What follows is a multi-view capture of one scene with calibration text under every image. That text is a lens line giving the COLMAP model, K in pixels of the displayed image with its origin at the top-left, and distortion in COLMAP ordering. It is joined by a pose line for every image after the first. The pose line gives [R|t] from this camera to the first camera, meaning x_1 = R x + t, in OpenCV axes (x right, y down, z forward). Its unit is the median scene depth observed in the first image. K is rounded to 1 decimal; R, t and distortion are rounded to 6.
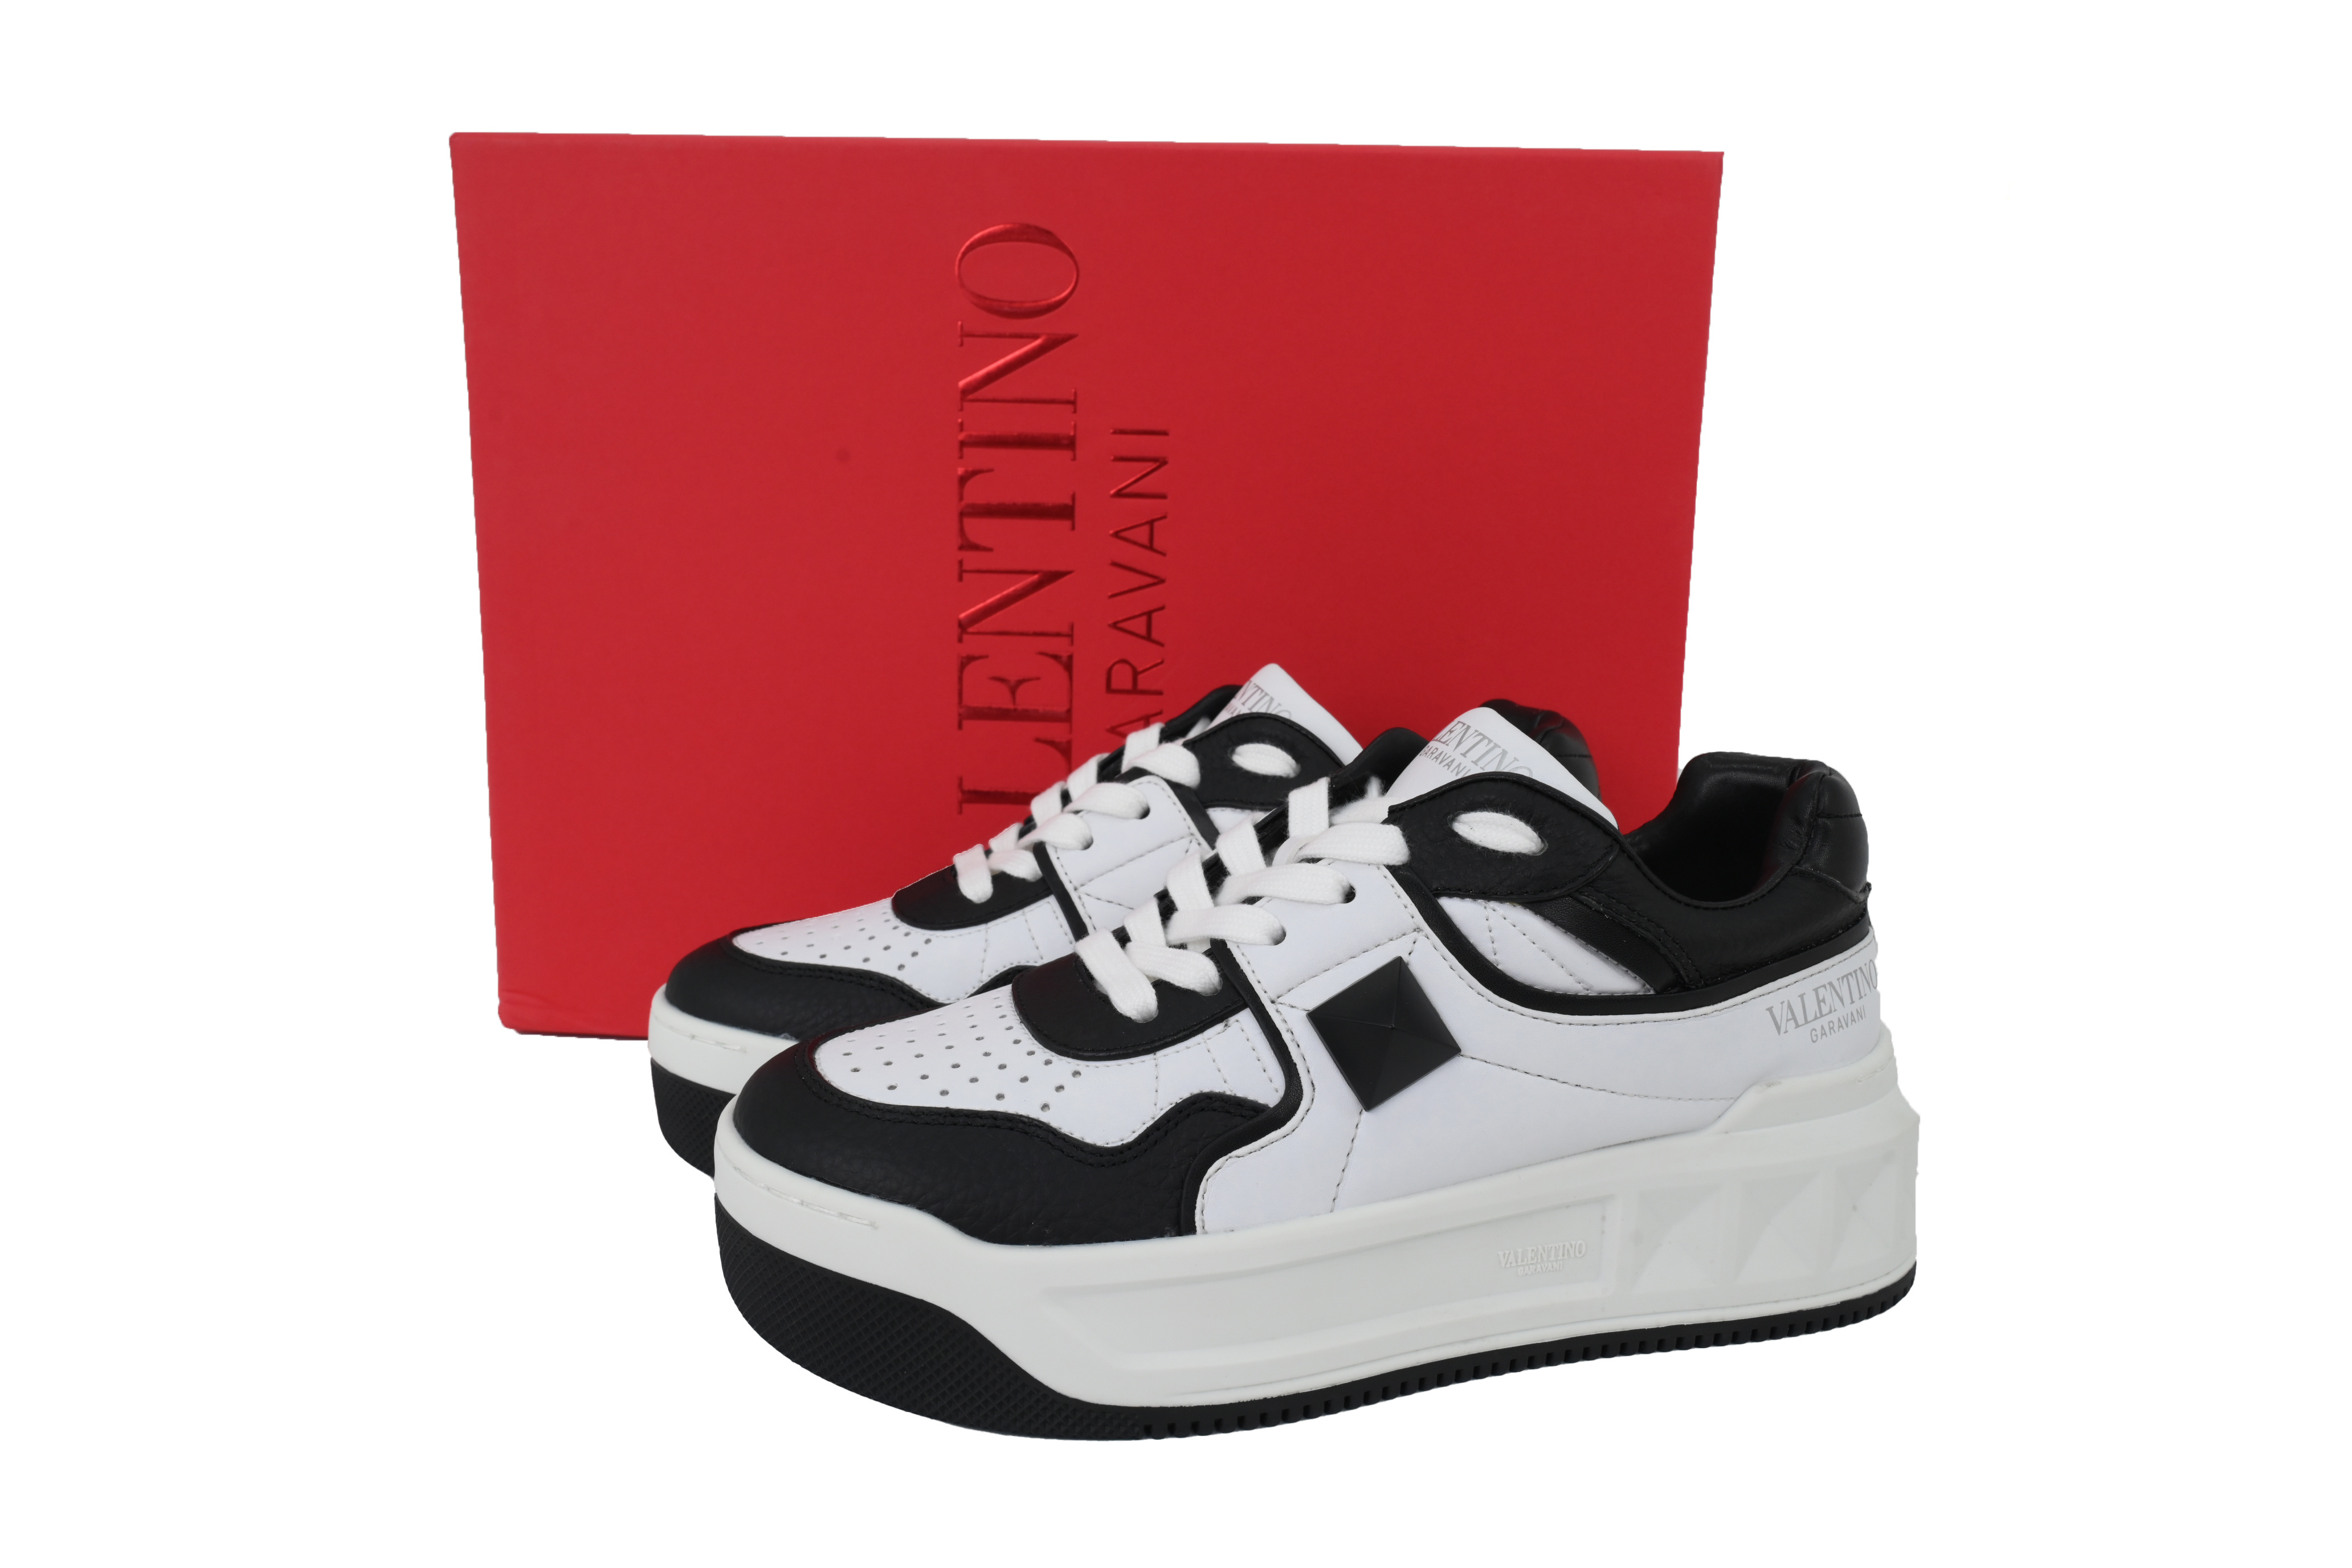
lens RADIAL K [[1817.4, 0, 1176.0], [0, 1817.4, 784.0], [0, 0, 1]] dist [0.003814, 0.000140]
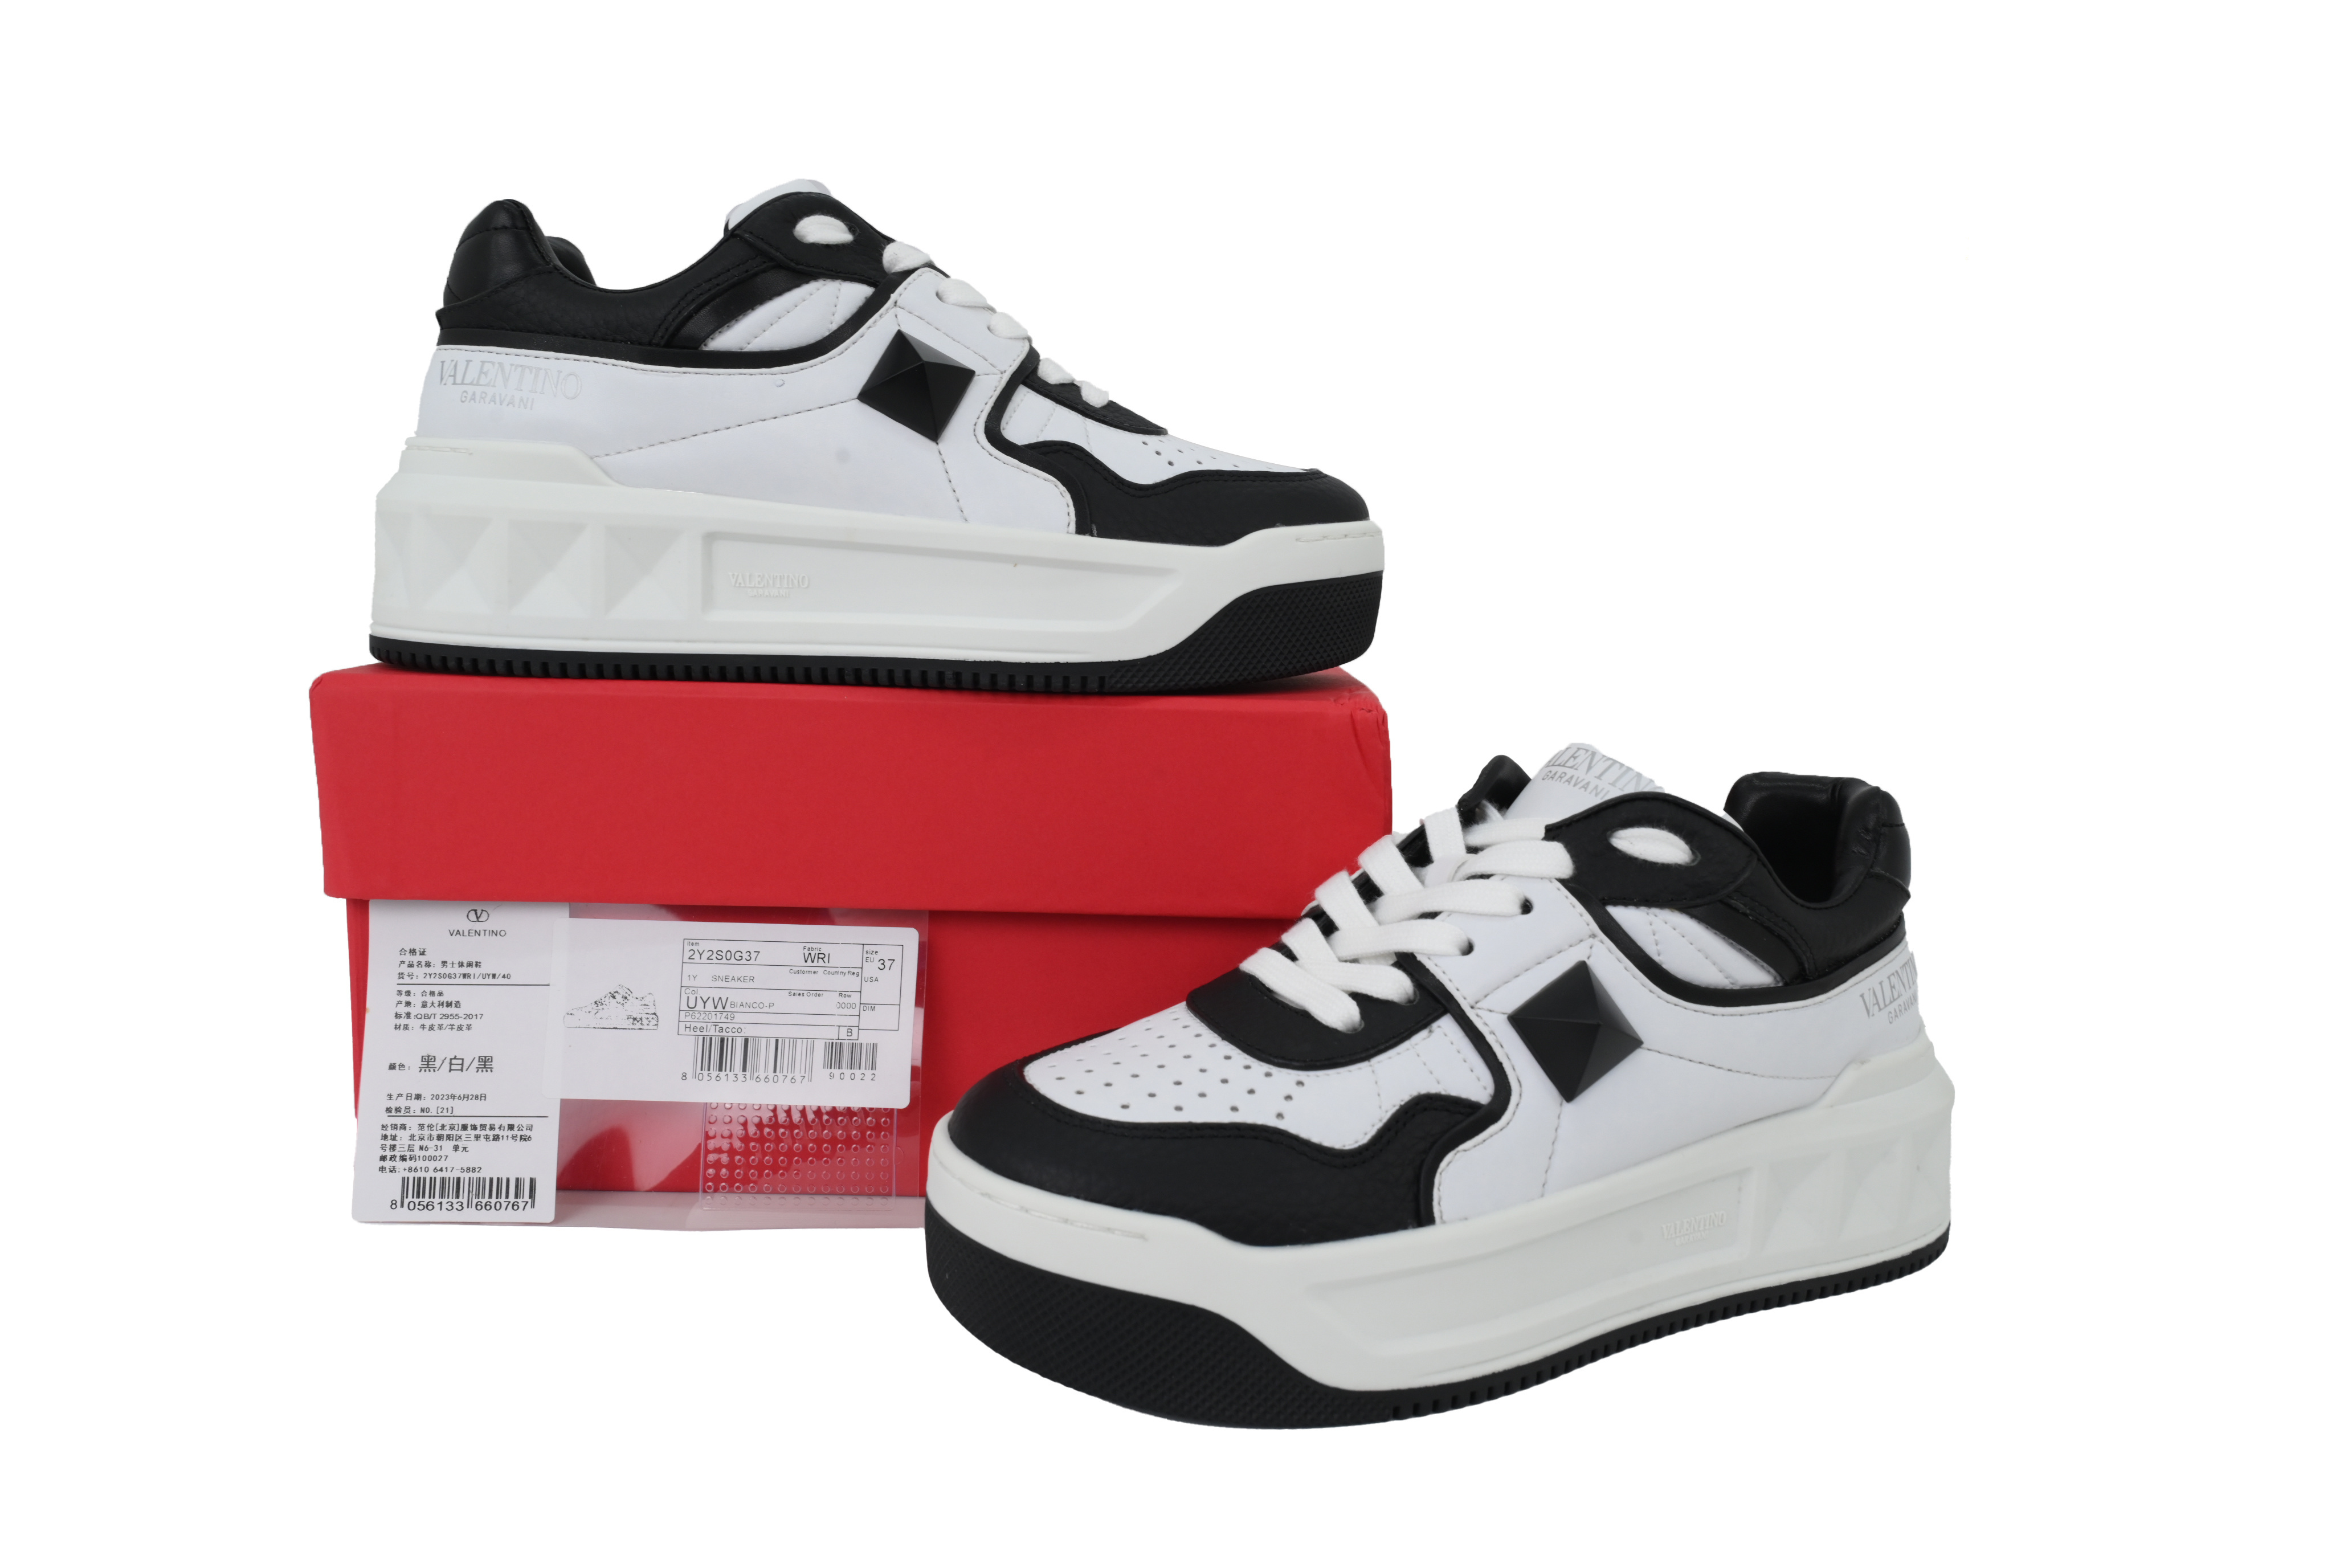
lens RADIAL K [[1817.4, 0, 1176.0], [0, 1817.4, 784.0], [0, 0, 1]] dist [0.003814, 0.000140]
pose [[0.978508, -0.020215, 0.205215, -0.339093], [0.025080, 0.999462, -0.021135, 0.005079], [-0.204677, 0.025828, 0.978489, -0.029683]]
